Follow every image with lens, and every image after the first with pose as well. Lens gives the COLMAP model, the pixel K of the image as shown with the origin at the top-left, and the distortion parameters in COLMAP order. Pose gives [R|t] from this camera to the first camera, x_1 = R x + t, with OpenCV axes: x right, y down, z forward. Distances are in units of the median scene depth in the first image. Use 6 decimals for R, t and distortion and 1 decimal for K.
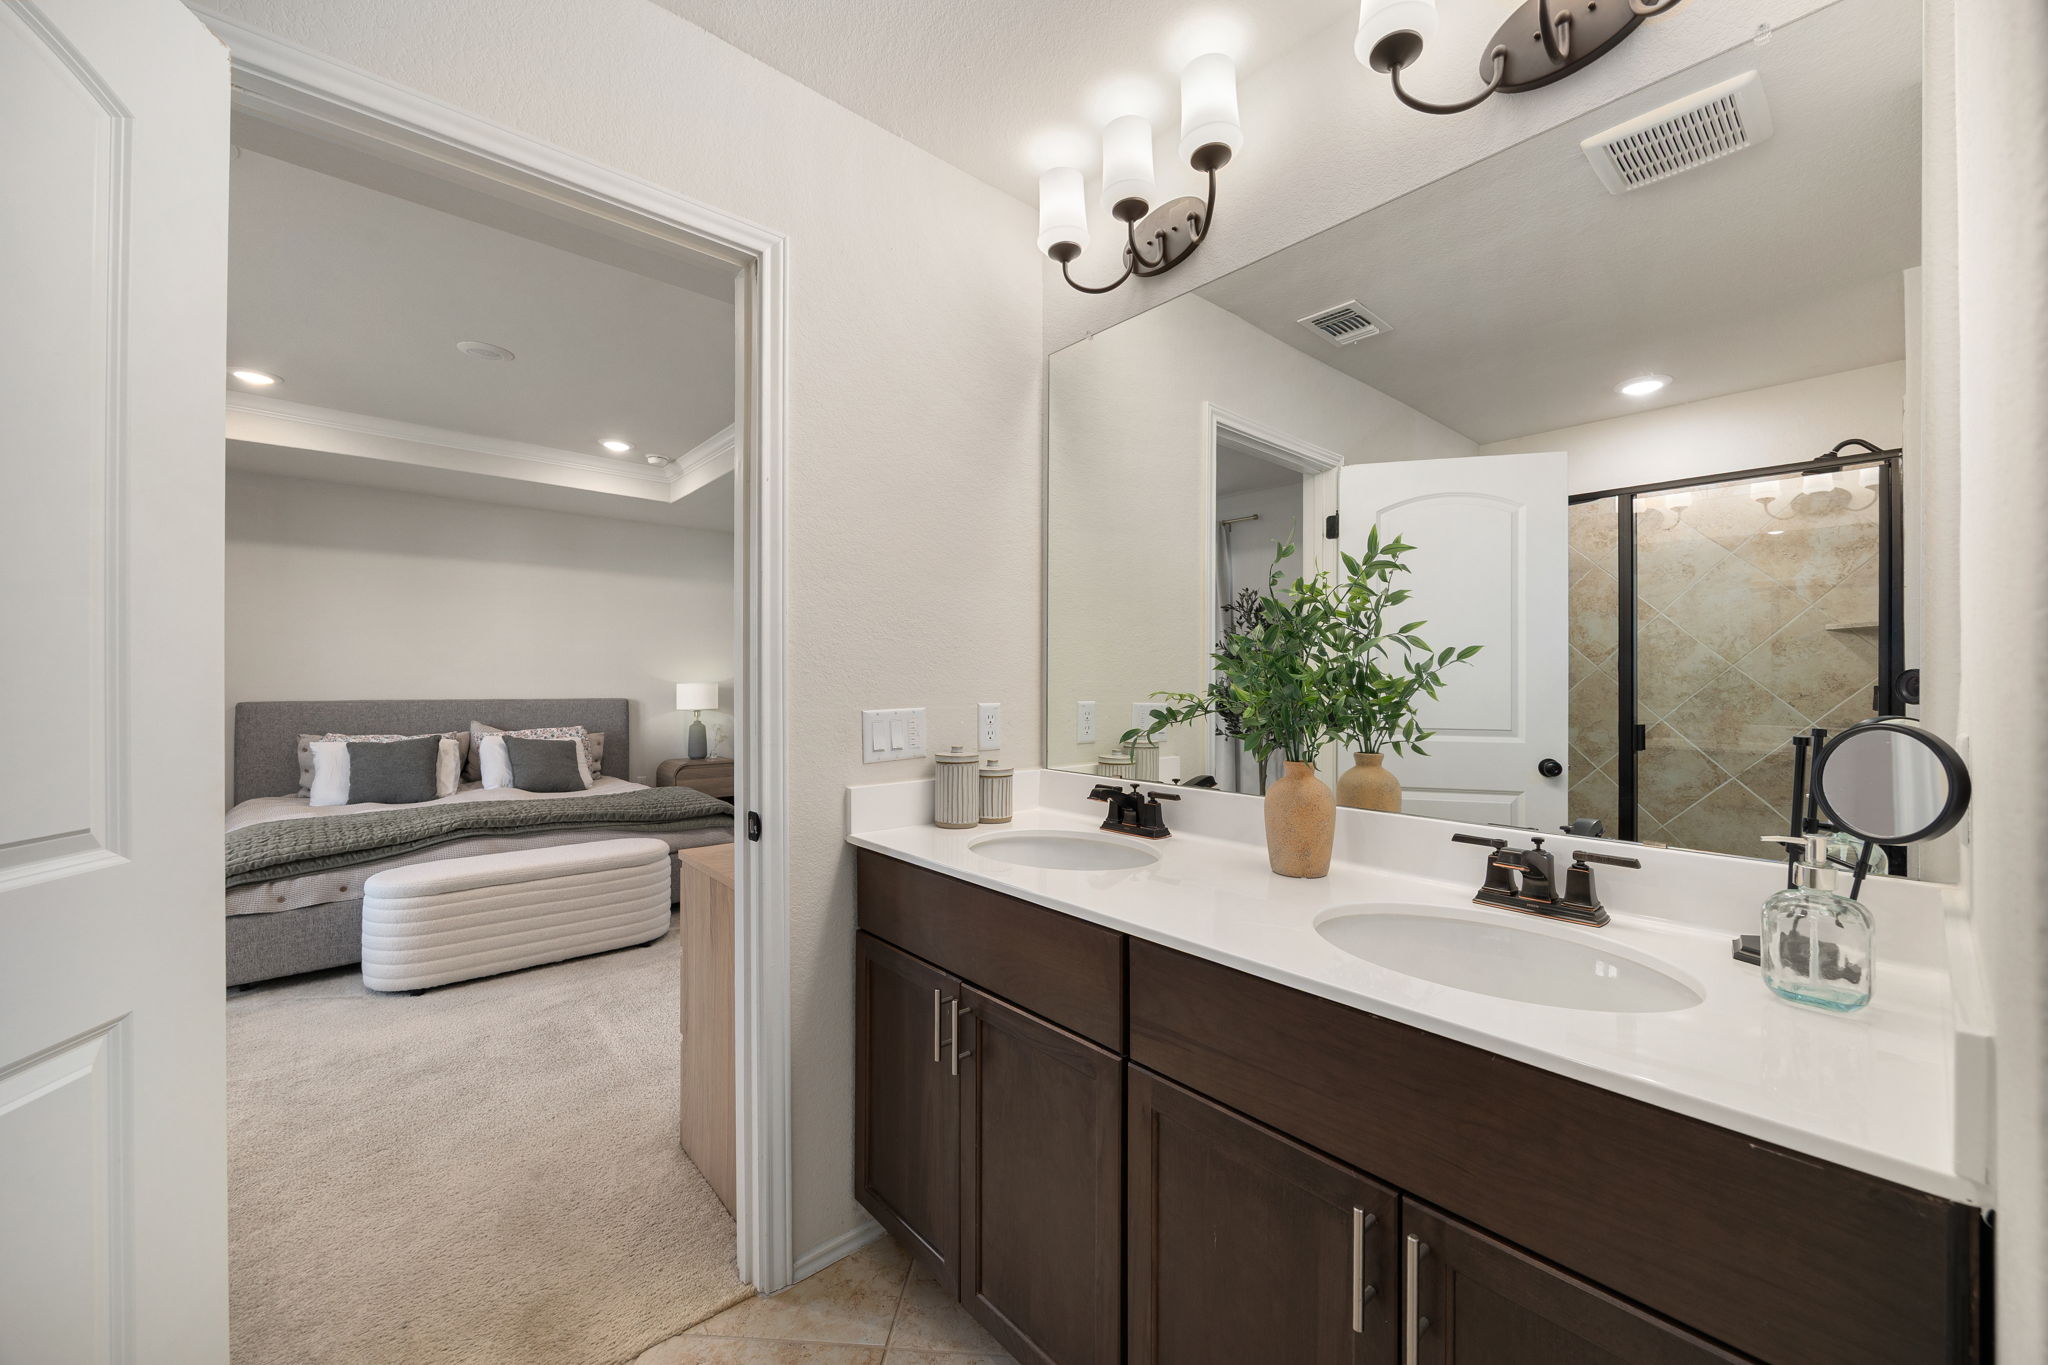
lens RADIAL K [[791.6, 0, 1027.7], [0, 791.6, 682.0], [0, 0, 1]] dist [0.000340, 0.000212]
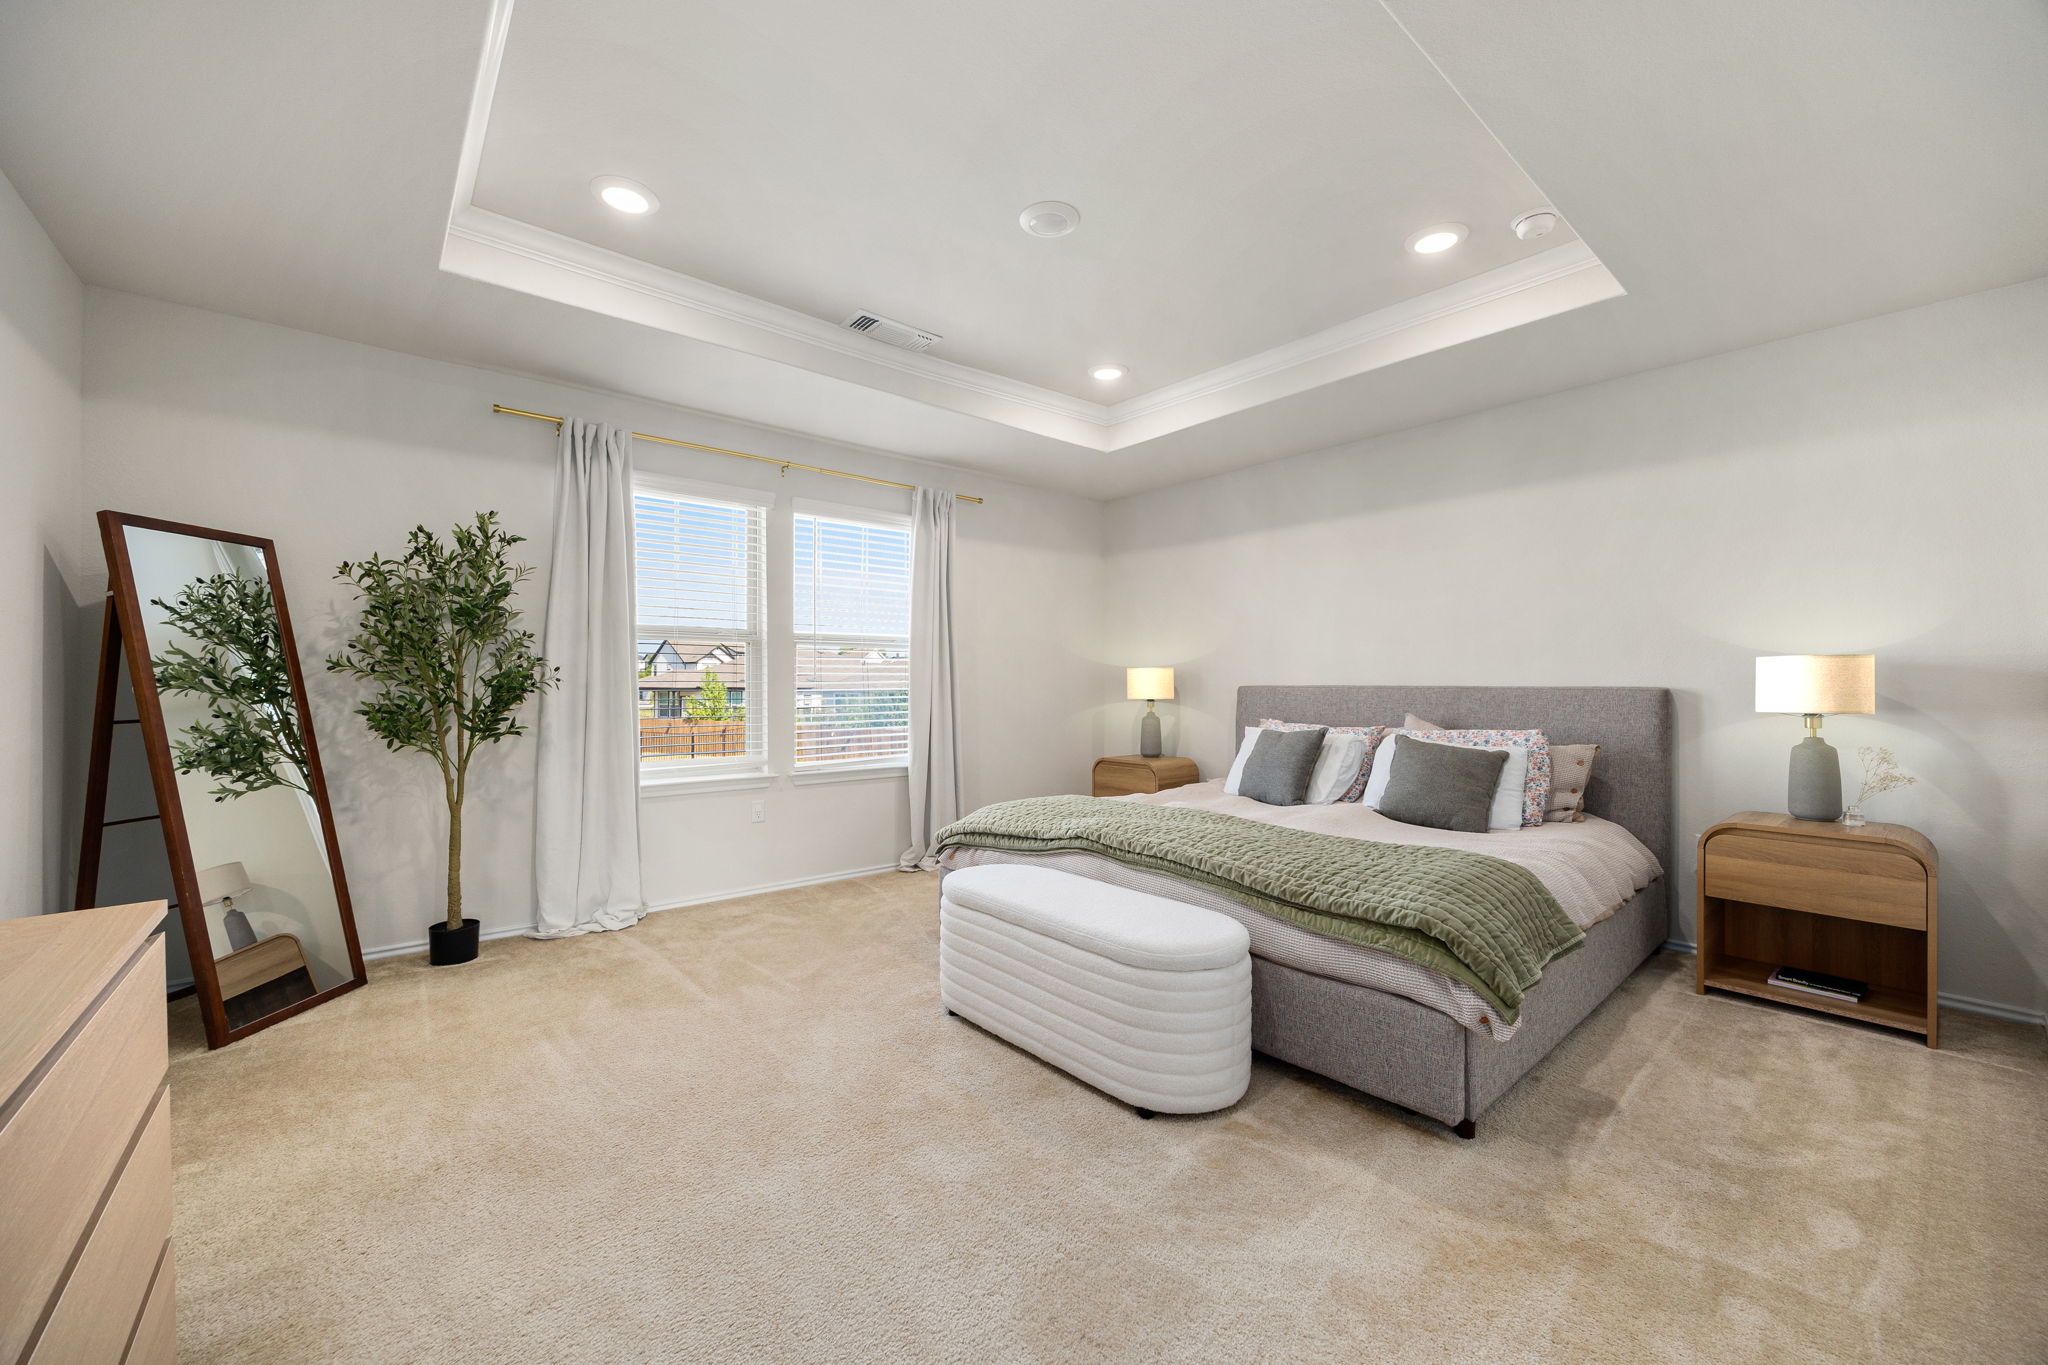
lens RADIAL K [[791.6, 0, 1034.7], [0, 791.6, 686.0], [0, 0, 1]] dist [0.000340, 0.000212]
pose [[-0.006733, -0.002935, -0.999973, 0.043496], [-0.003176, 0.999991, -0.002914, 0.024199], [0.999972, 0.003156, -0.006742, 0.601196]]
